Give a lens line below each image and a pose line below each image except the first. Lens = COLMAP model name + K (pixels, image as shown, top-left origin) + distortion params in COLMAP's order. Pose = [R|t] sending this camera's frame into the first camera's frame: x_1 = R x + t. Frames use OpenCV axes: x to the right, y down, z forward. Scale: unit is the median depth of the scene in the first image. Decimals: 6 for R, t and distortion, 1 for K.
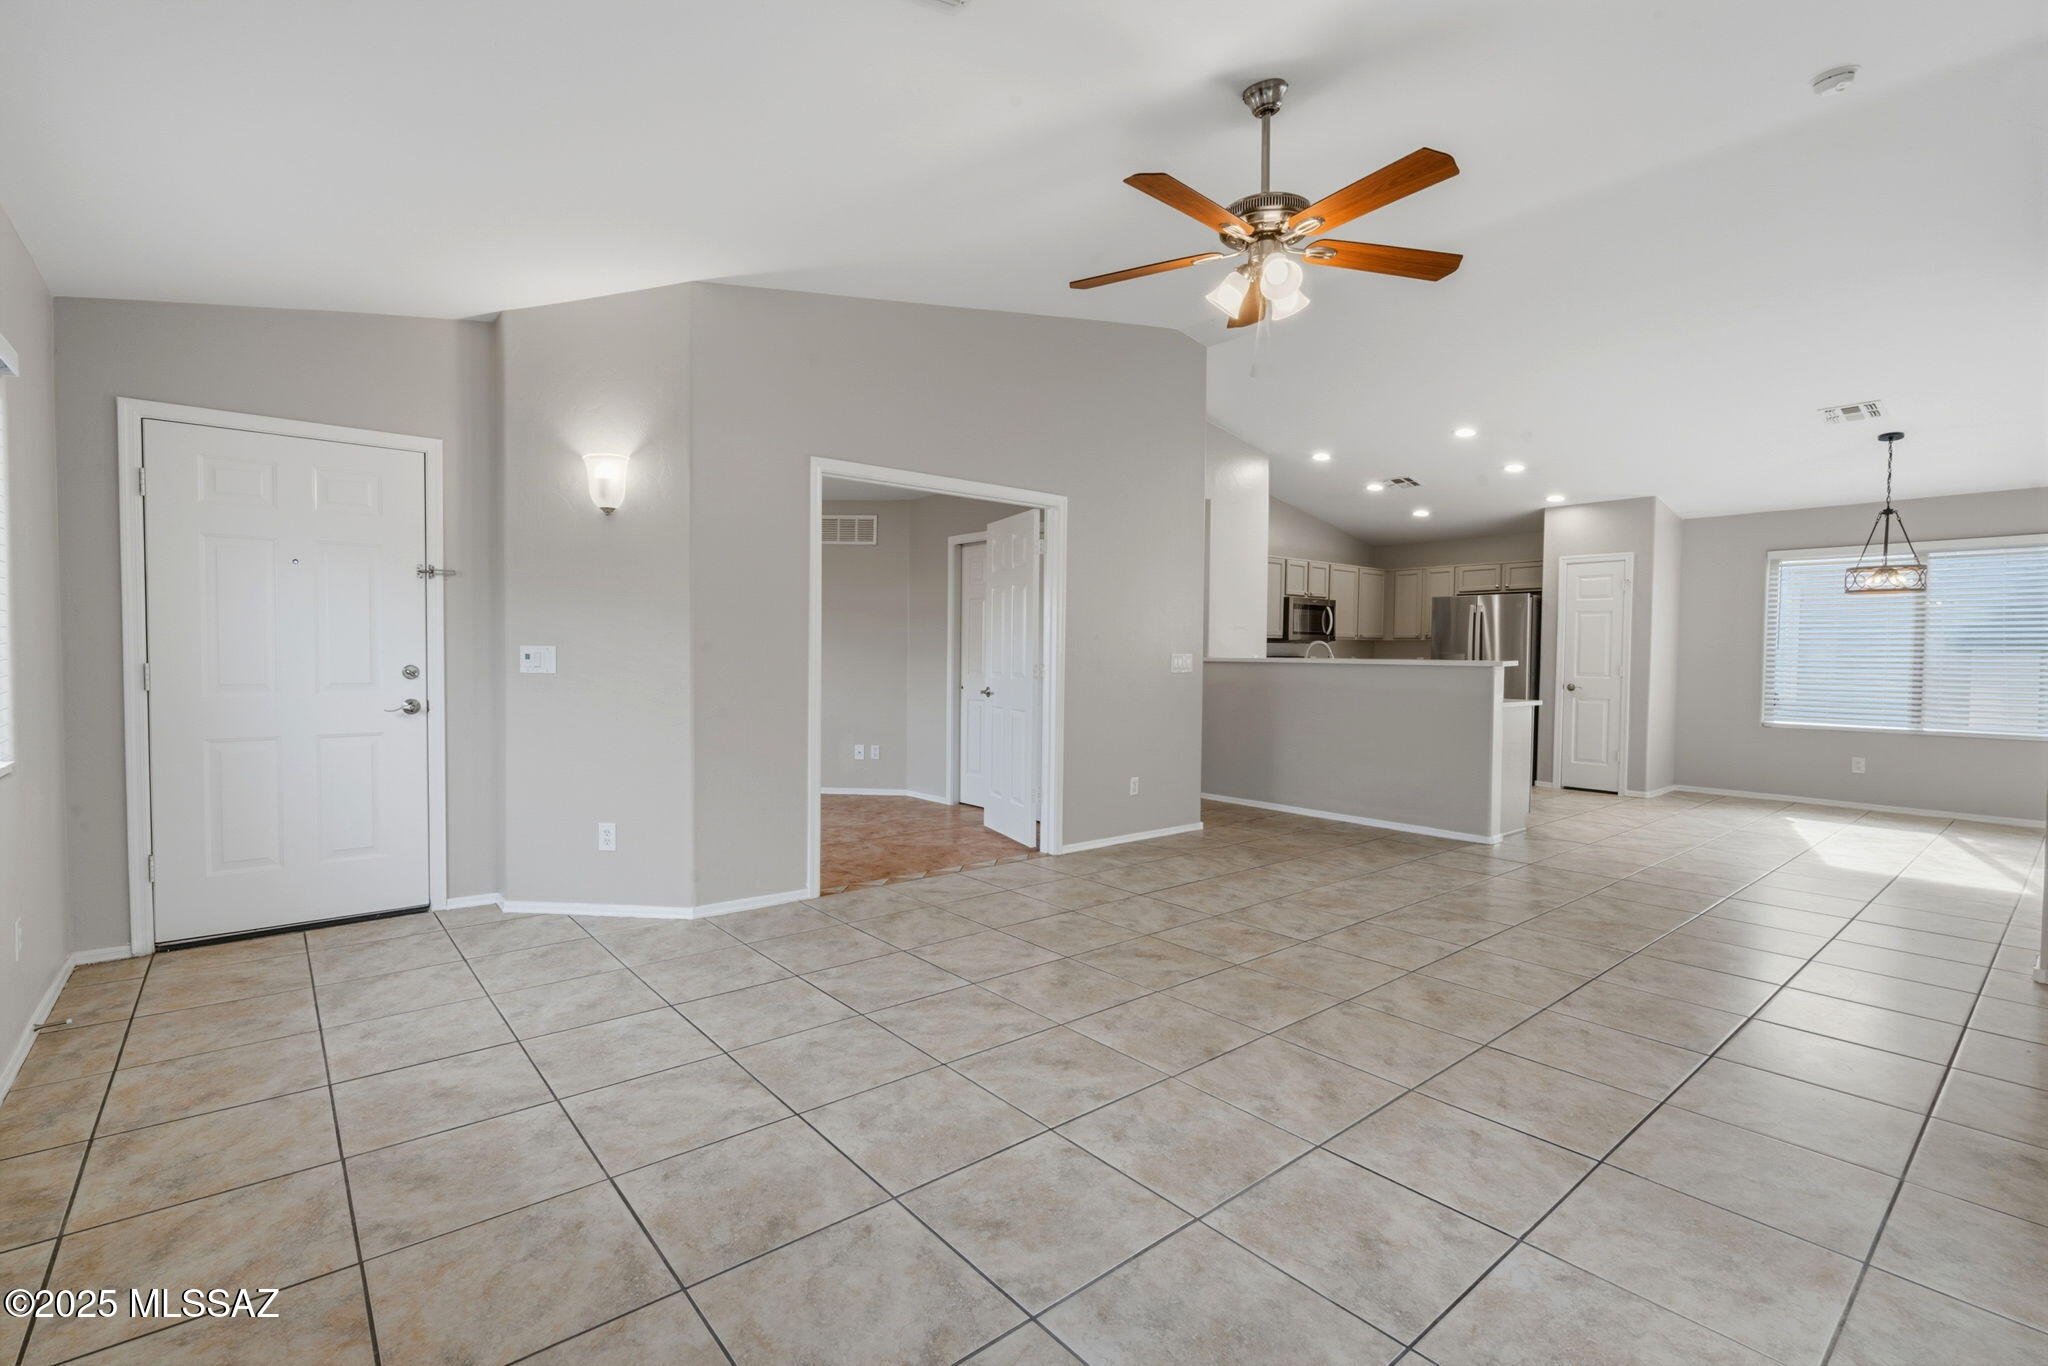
lens RADIAL K [[930.8, 0, 1018.1], [0, 930.8, 687.5], [0, 0, 1]] dist [-0.000084, 0.000188]
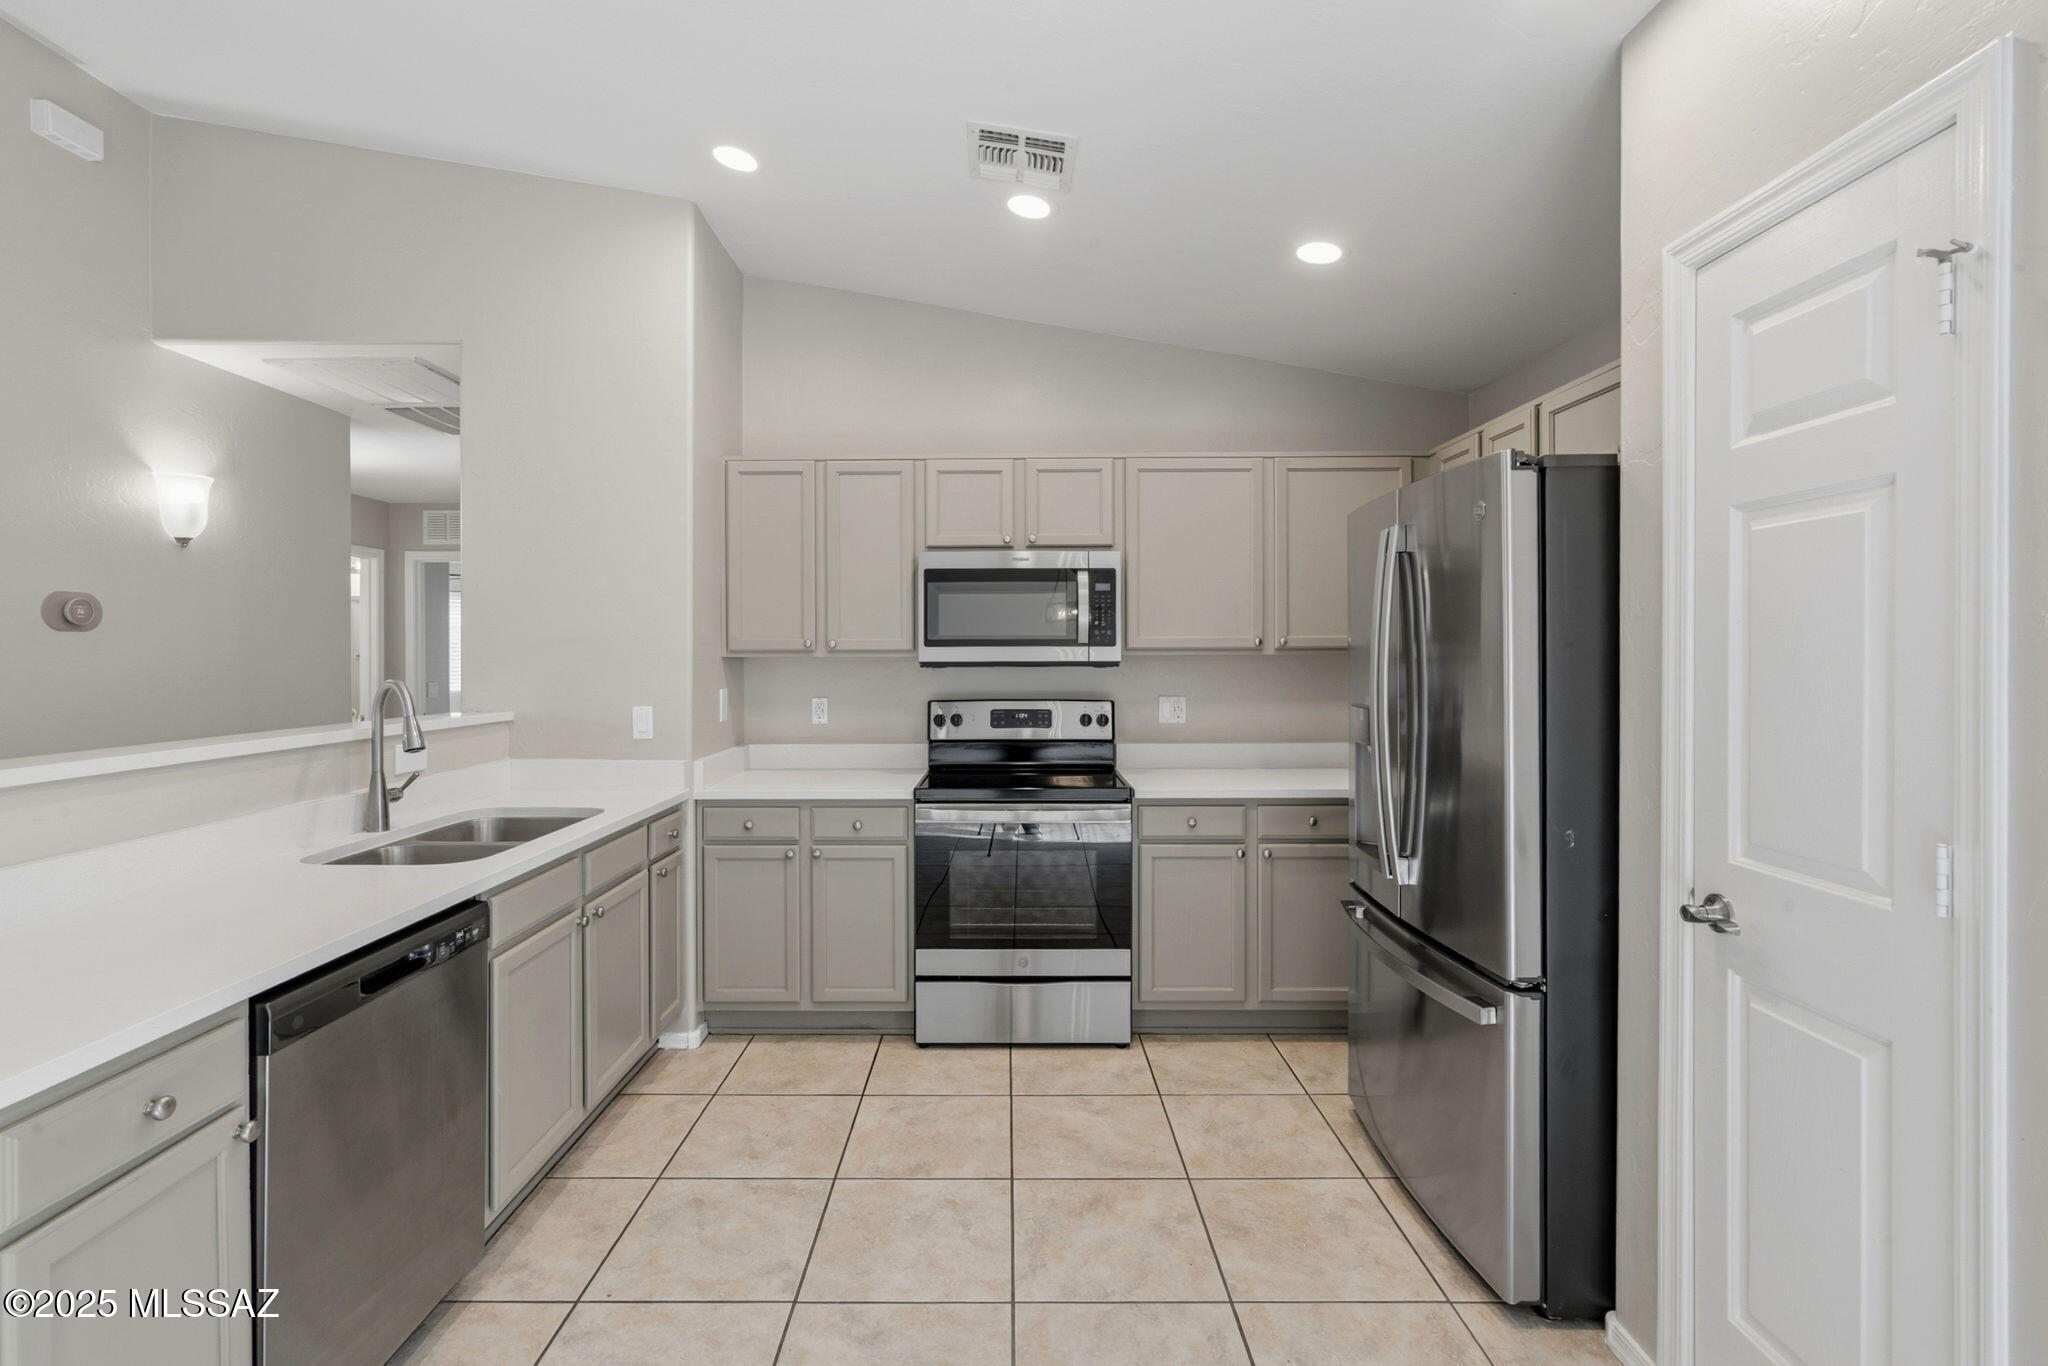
lens RADIAL K [[928.4, 0, 1011.0], [0, 928.4, 664.0], [0, 0, 1]] dist [-0.002632, 0.001507]
pose [[0.762385, -0.002677, -0.647119, 0.573995], [-0.015238, 0.999640, -0.022087, -0.041981], [0.646945, 0.026699, 0.762069, 0.720825]]
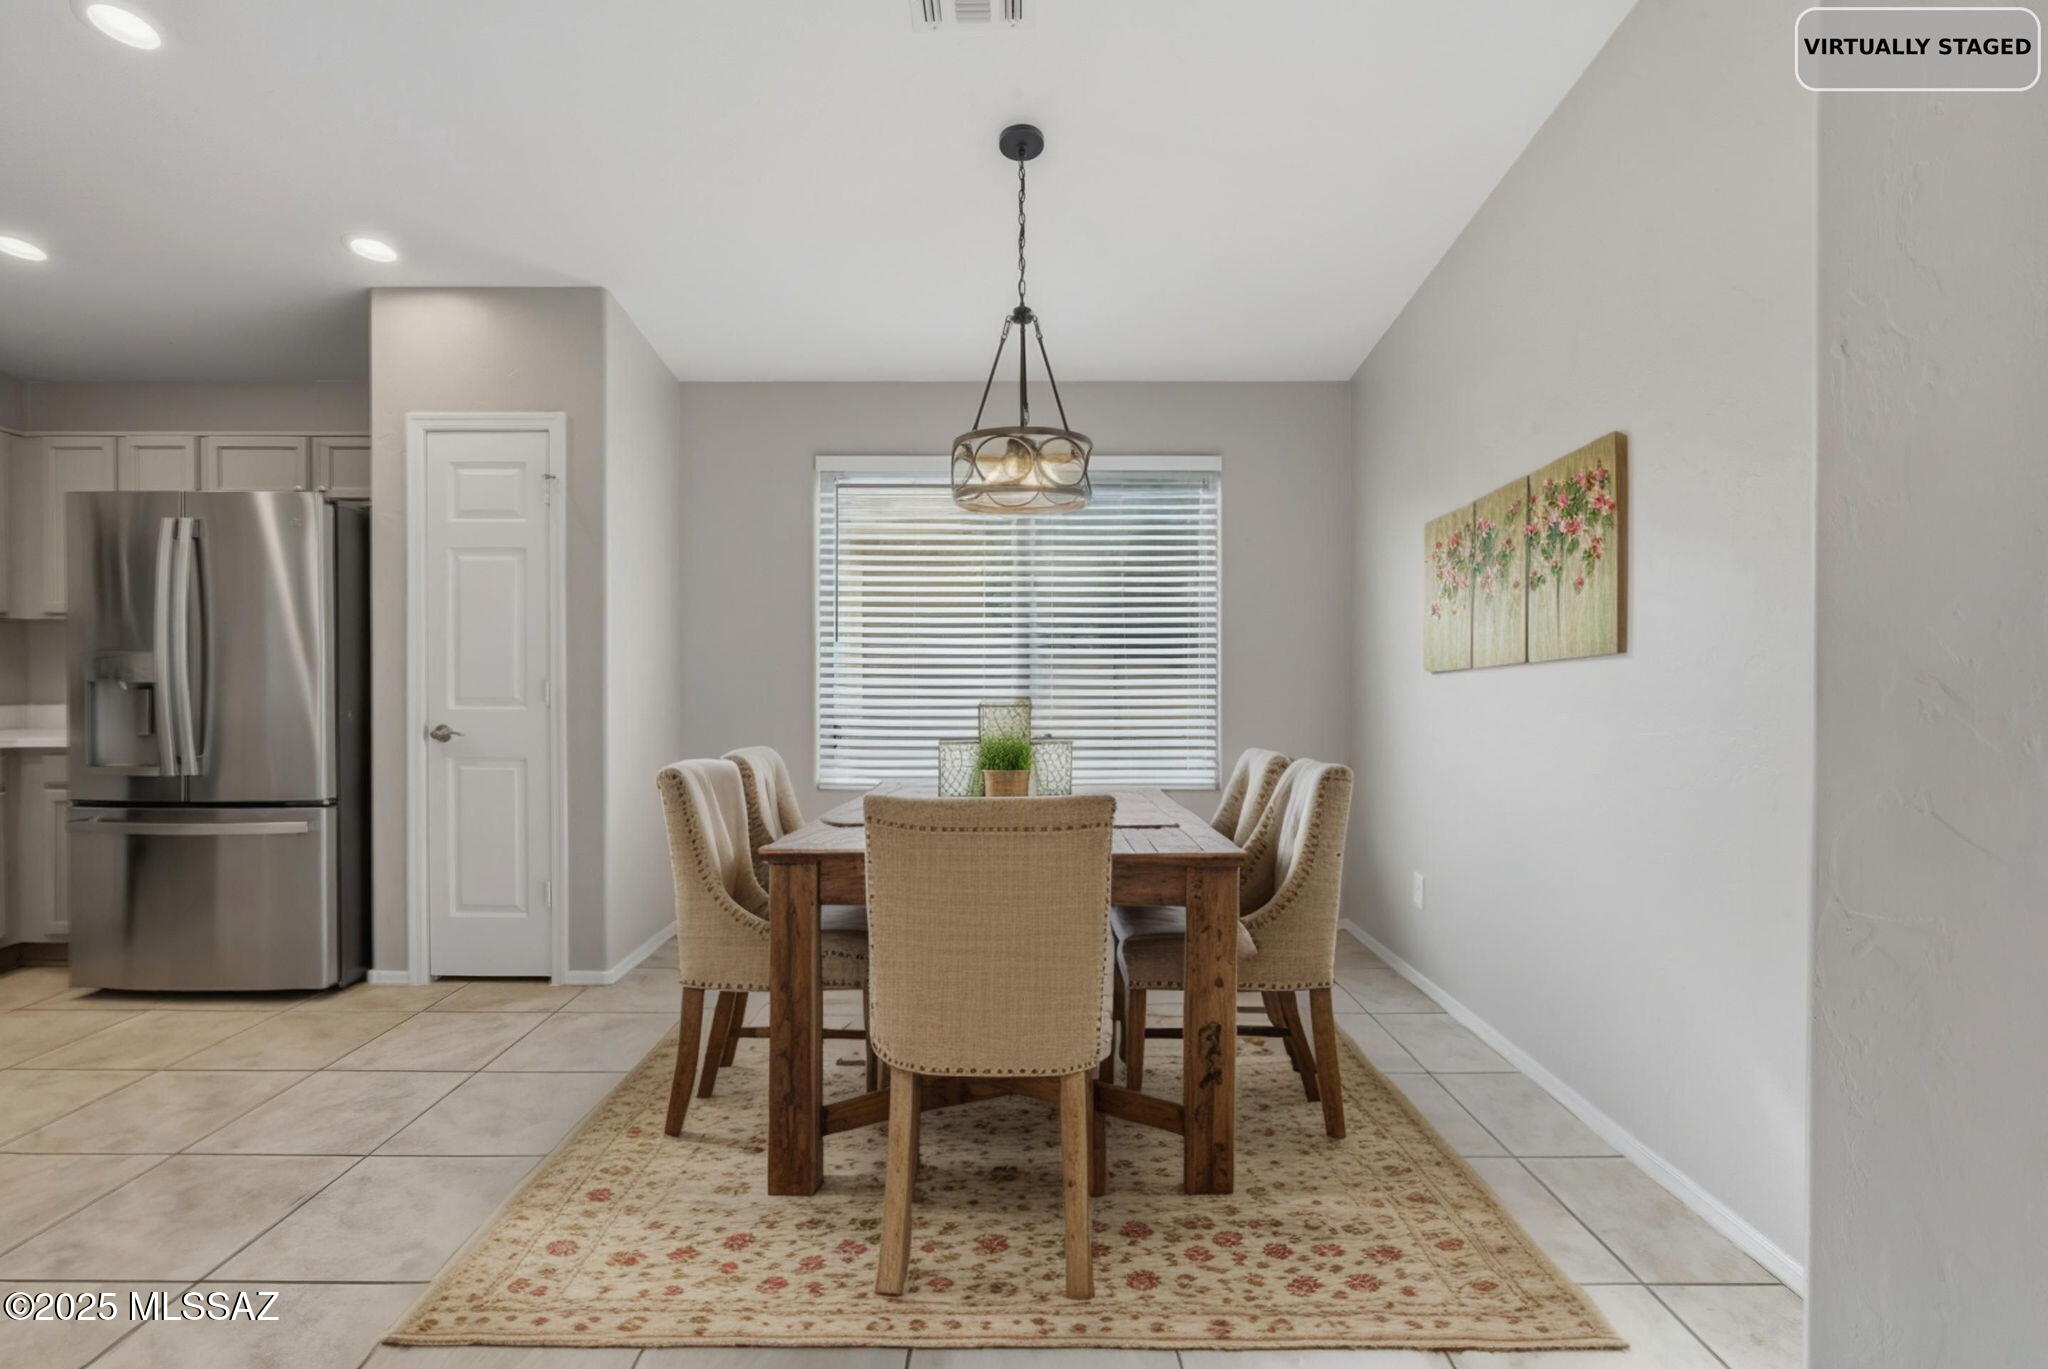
lens RADIAL K [[946.7, 0, 1025.5], [0, 946.7, 678.1], [0, 0, 1]] dist [0.000573, -0.000072]
pose [[0.647571, -0.016036, 0.761836, 0.418358], [0.032291, 0.999458, -0.006410, -0.012819], [-0.761321, 0.028752, 0.647738, 0.502768]]
